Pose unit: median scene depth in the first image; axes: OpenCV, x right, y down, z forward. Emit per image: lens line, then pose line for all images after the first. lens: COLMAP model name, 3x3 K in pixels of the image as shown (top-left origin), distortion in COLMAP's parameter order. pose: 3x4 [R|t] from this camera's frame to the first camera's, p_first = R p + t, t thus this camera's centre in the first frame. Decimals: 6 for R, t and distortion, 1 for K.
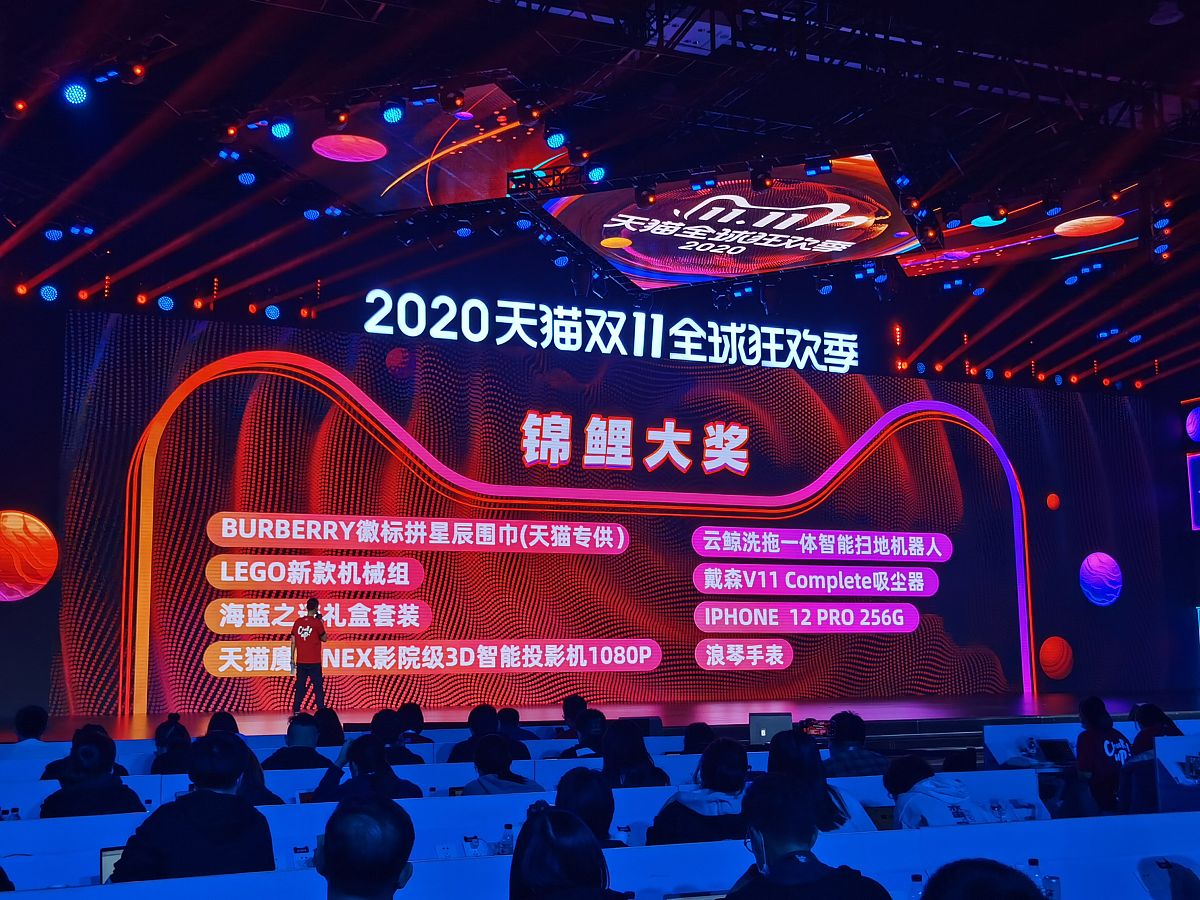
lens RADIAL K [[1351.1, 0, 610.7], [0, 1351.1, 439.5], [0, 0, 1]] dist [0.045373, 0.000000]
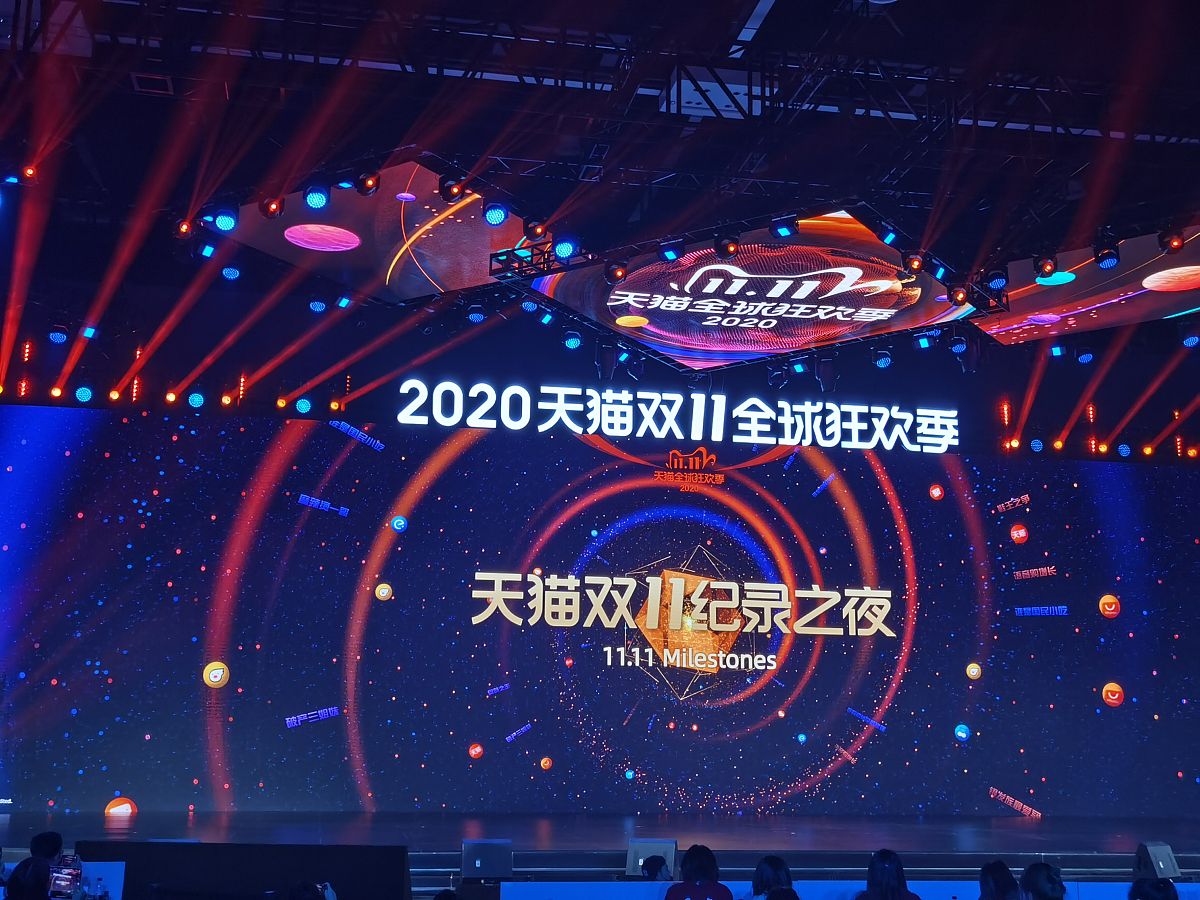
lens RADIAL K [[1351.1, 0, 631.8], [0, 1351.1, 447.2], [0, 0, 1]] dist [0.045373, 0.000000]
pose [[0.976313, -0.024343, -0.214989, 0.181678], [0.011442, 0.998069, -0.061050, 0.000405], [0.216060, 0.057144, 0.974706, 0.072259]]
